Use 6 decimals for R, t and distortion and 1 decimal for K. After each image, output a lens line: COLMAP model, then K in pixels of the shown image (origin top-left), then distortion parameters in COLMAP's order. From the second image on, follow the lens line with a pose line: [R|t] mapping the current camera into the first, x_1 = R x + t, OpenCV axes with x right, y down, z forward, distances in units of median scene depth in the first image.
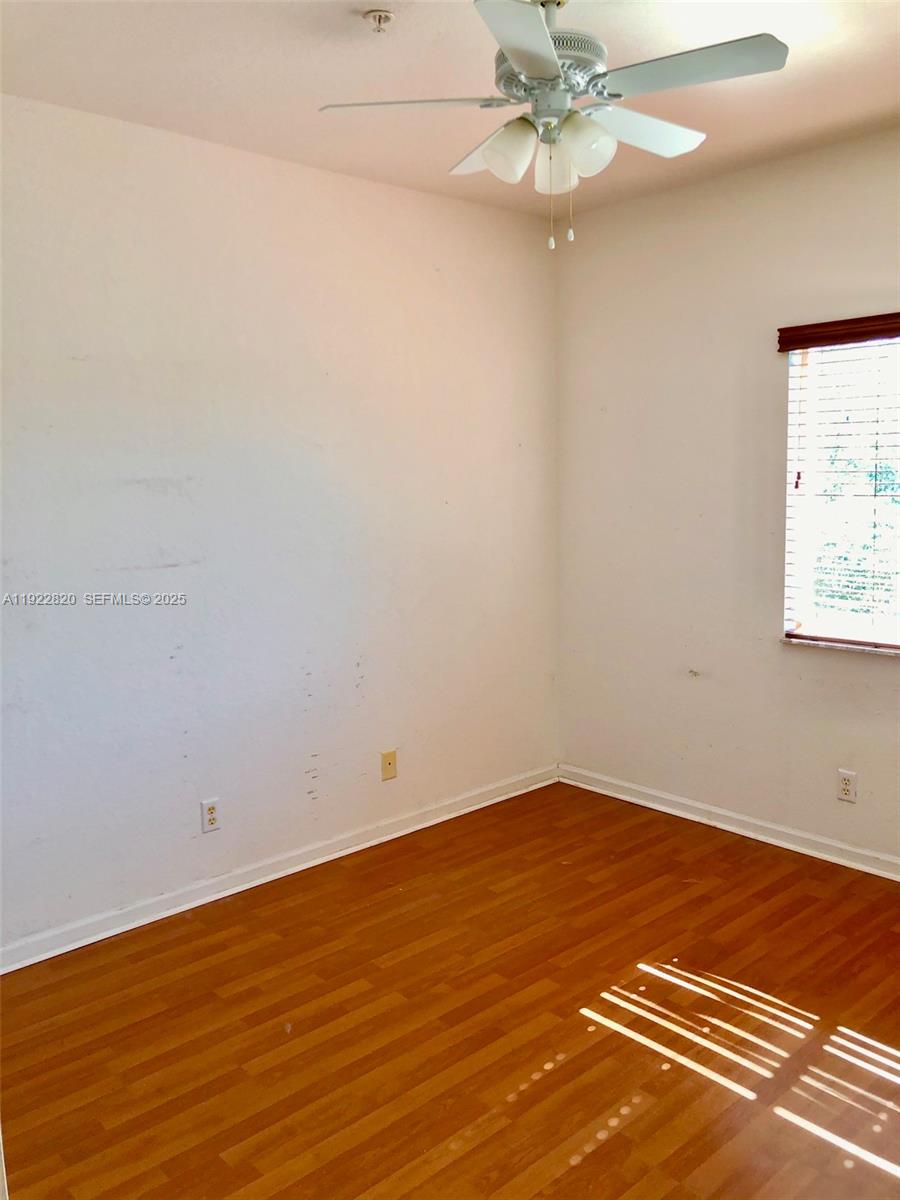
lens RADIAL K [[984.2, 0, 435.7], [0, 984.2, 599.4], [0, 0, 1]] dist [0.038801, -0.047535]
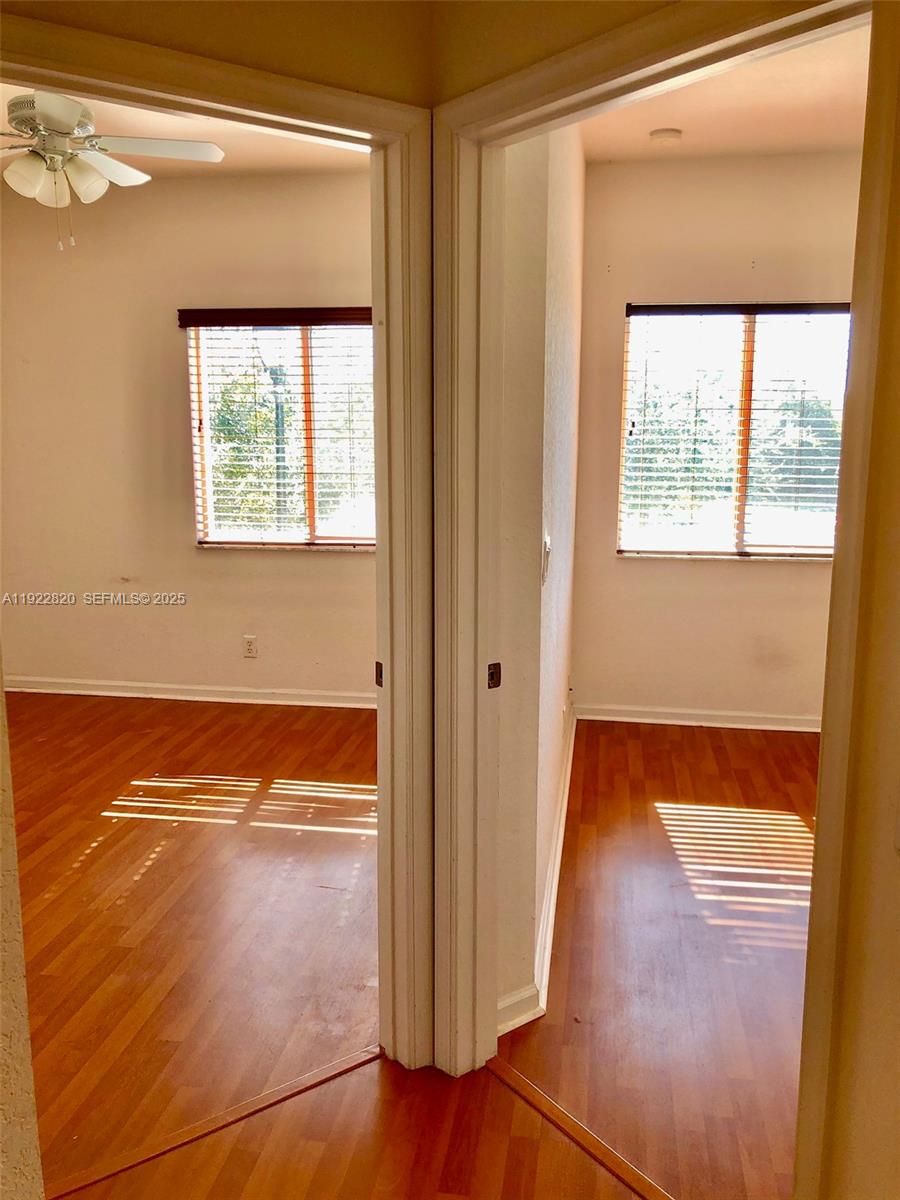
lens RADIAL K [[984.2, 0, 453.4], [0, 984.2, 600.3], [0, 0, 1]] dist [0.038801, -0.047535]
pose [[0.777740, -0.086957, 0.622543, -0.274208], [0.054423, 0.995981, 0.071128, 0.048366], [-0.626226, -0.021438, 0.779347, -0.328013]]
